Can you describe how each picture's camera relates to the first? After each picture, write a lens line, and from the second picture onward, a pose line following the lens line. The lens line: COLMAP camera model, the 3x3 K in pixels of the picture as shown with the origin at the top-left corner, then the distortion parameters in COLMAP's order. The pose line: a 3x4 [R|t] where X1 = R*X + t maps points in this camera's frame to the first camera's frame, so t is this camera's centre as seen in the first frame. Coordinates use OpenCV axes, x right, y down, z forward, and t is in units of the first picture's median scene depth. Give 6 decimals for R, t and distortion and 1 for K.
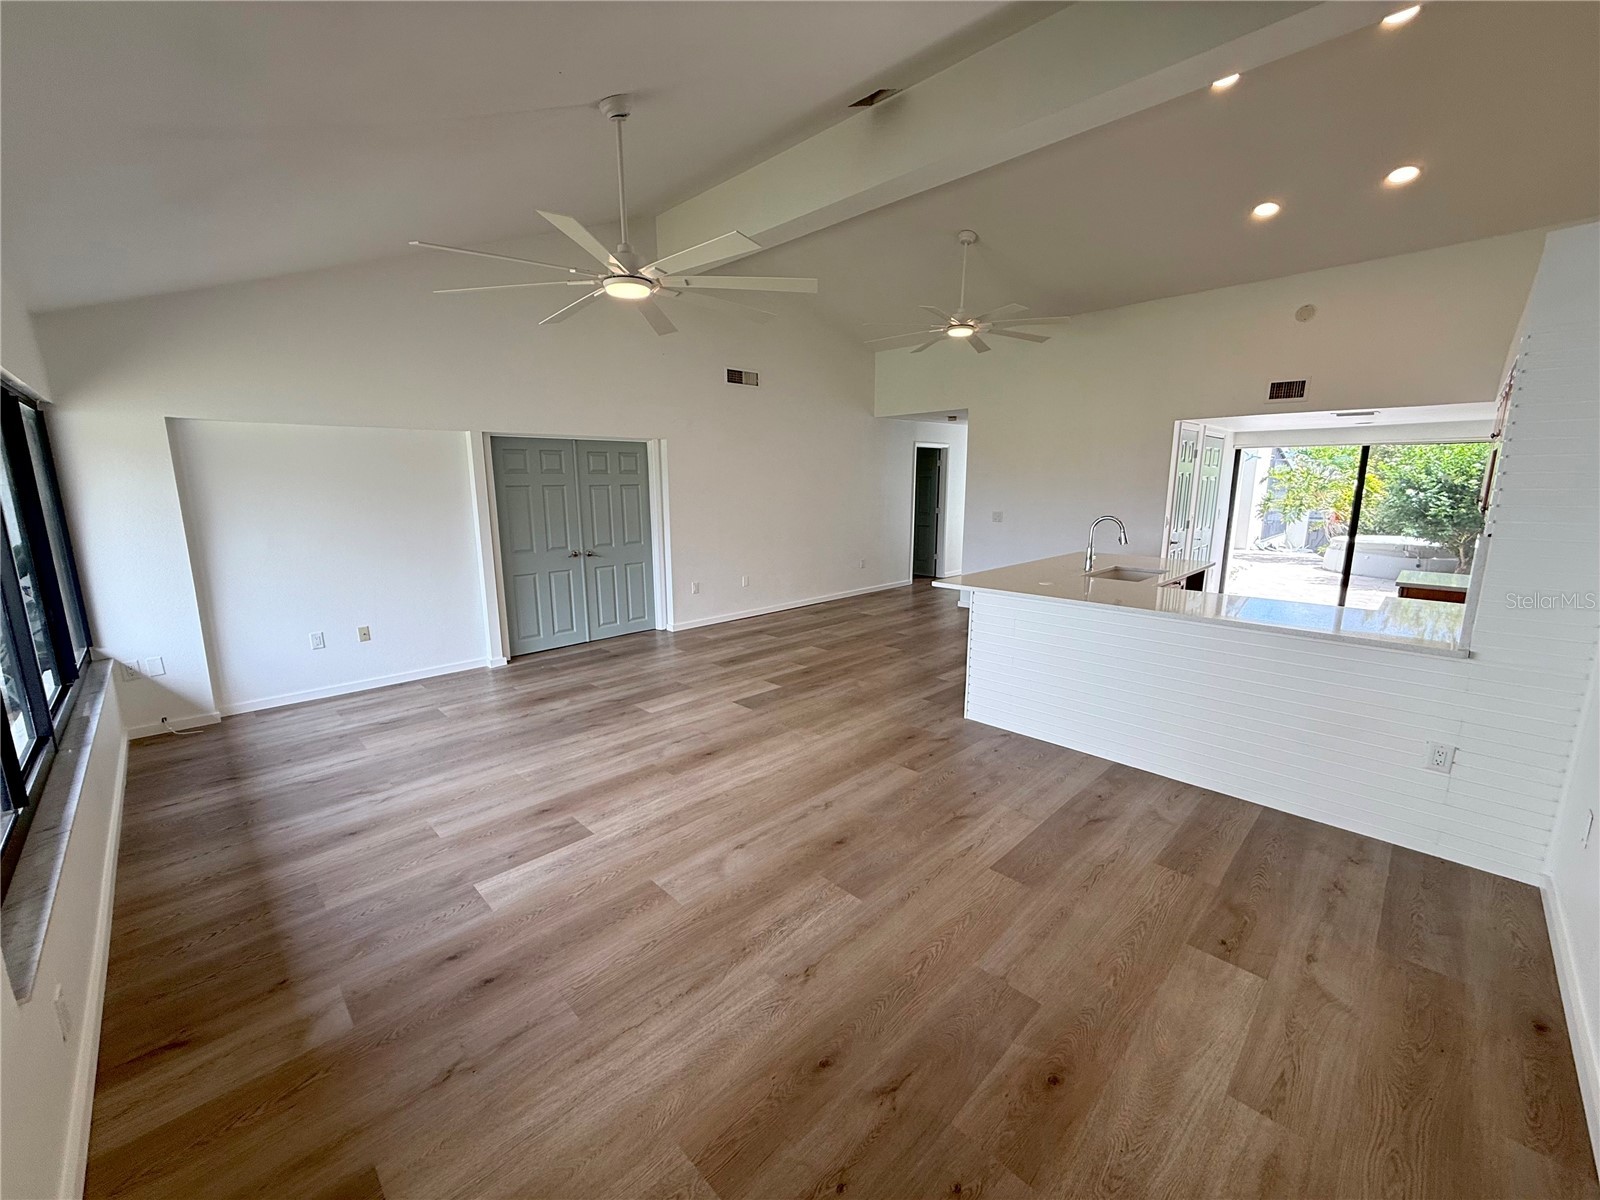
lens RADIAL K [[640.2, 0, 797.3], [0, 640.2, 601.6], [0, 0, 1]] dist [0.000044, 0.000025]
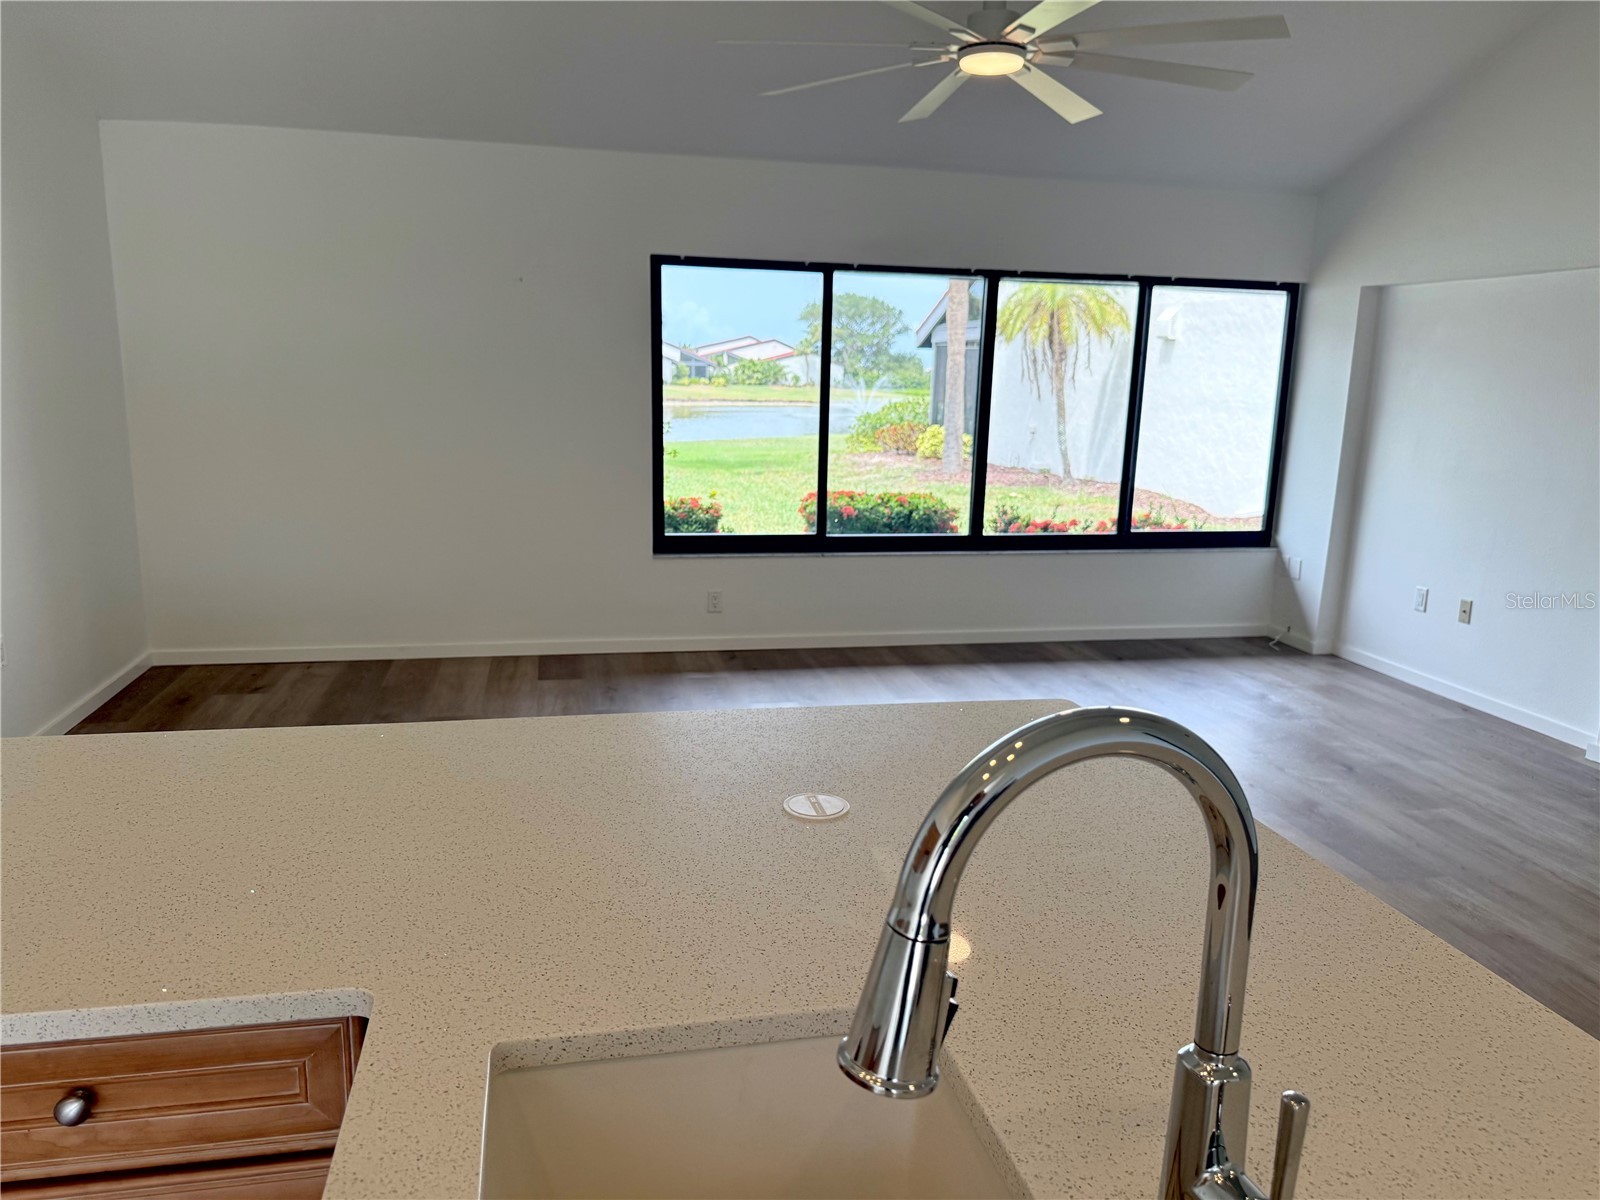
lens RADIAL K [[1132.5, 0, 796.1], [0, 1132.5, 599.9], [0, 0, 1]] dist [0.000906, 0.000065]
pose [[-0.541867, 0.164202, -0.824268, 0.638696], [-0.174434, 0.937403, 0.301411, -0.194297], [0.822164, 0.307105, -0.479305, 1.056052]]
